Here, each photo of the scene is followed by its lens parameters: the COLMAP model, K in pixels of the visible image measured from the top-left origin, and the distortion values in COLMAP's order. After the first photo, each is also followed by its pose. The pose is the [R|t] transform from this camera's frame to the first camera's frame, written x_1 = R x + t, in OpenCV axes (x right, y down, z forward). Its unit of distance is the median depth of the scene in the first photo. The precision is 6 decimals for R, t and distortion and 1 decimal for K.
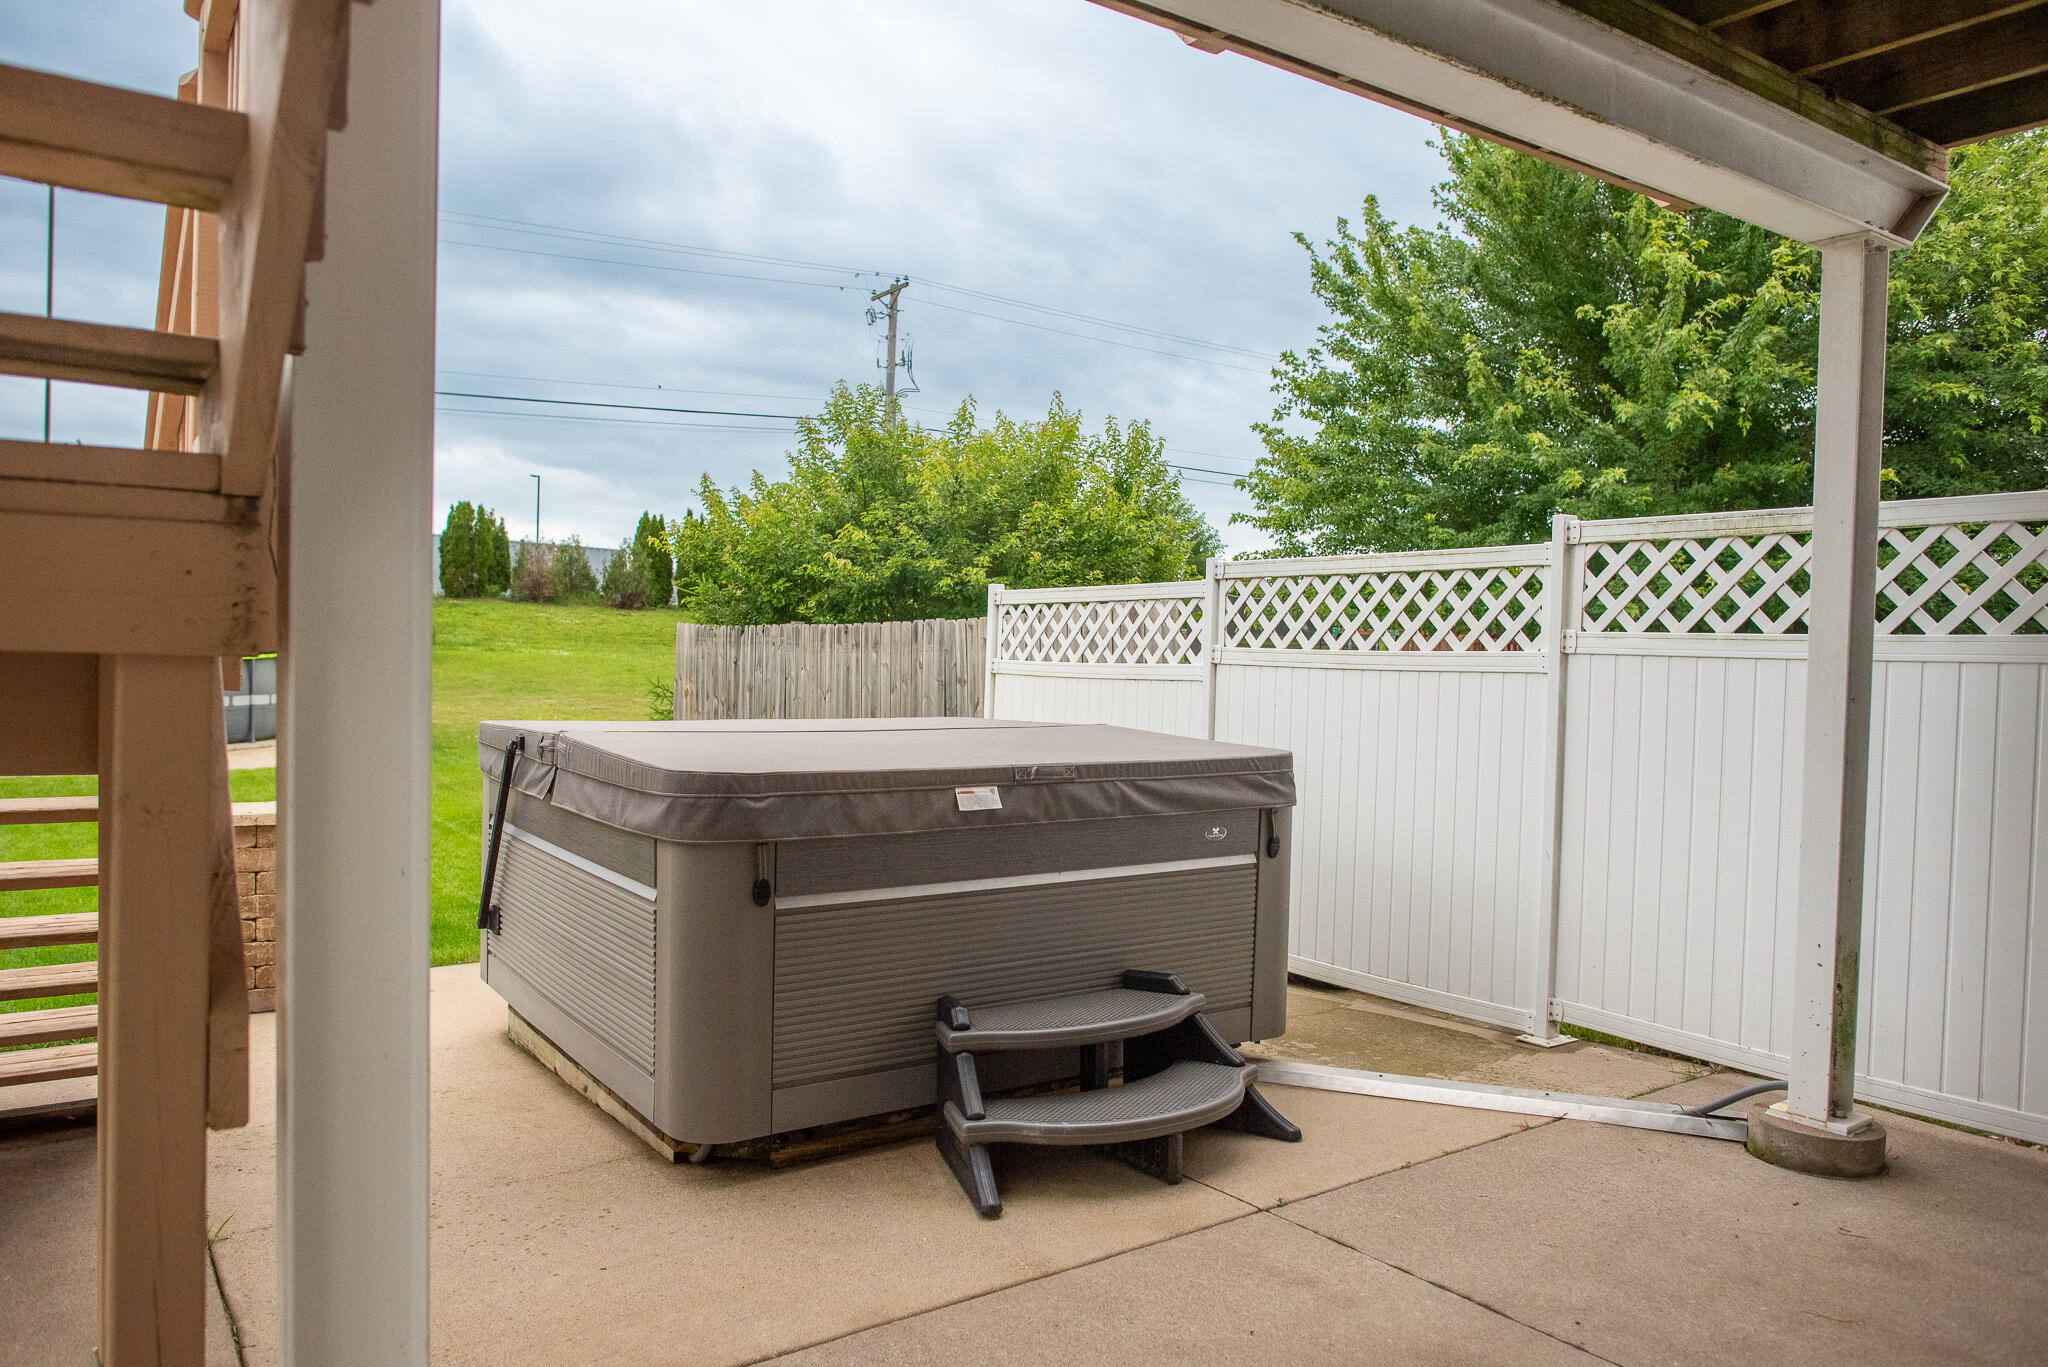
lens RADIAL K [[1414.2, 0, 1024.8], [0, 1414.2, 687.7], [0, 0, 1]] dist [-0.000907, -0.001124]
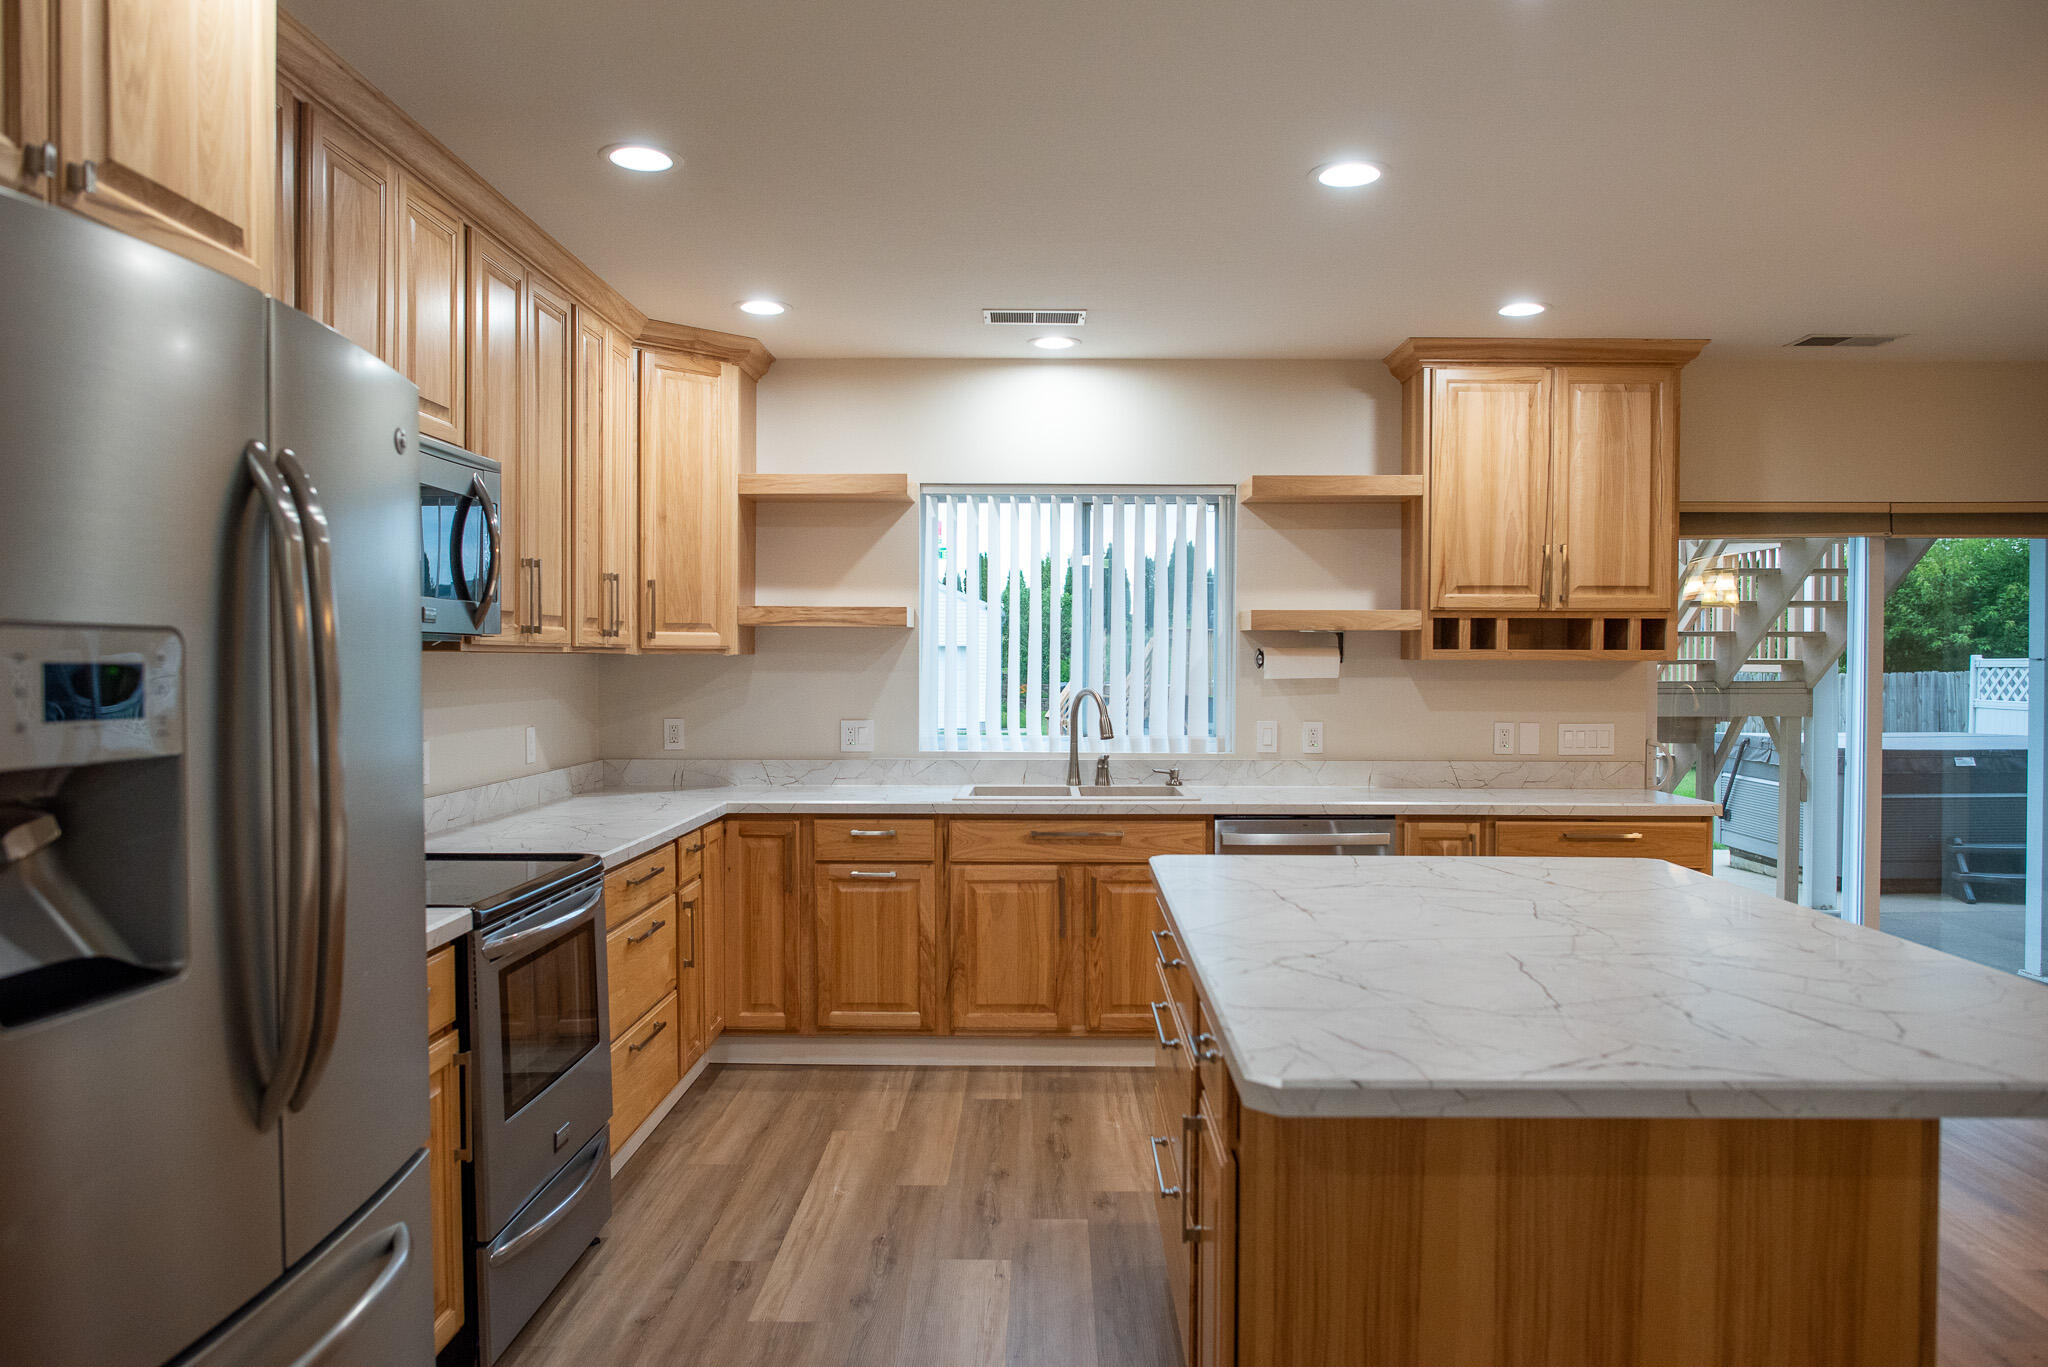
lens RADIAL K [[1414.2, 0, 1026.3], [0, 1414.2, 685.5], [0, 0, 1]] dist [-0.000907, -0.001124]
pose [[0.814045, -0.016560, -0.580565, 0.098577], [0.006779, 0.999796, -0.019013, -0.032589], [0.580762, 0.011542, 0.813992, -2.841930]]
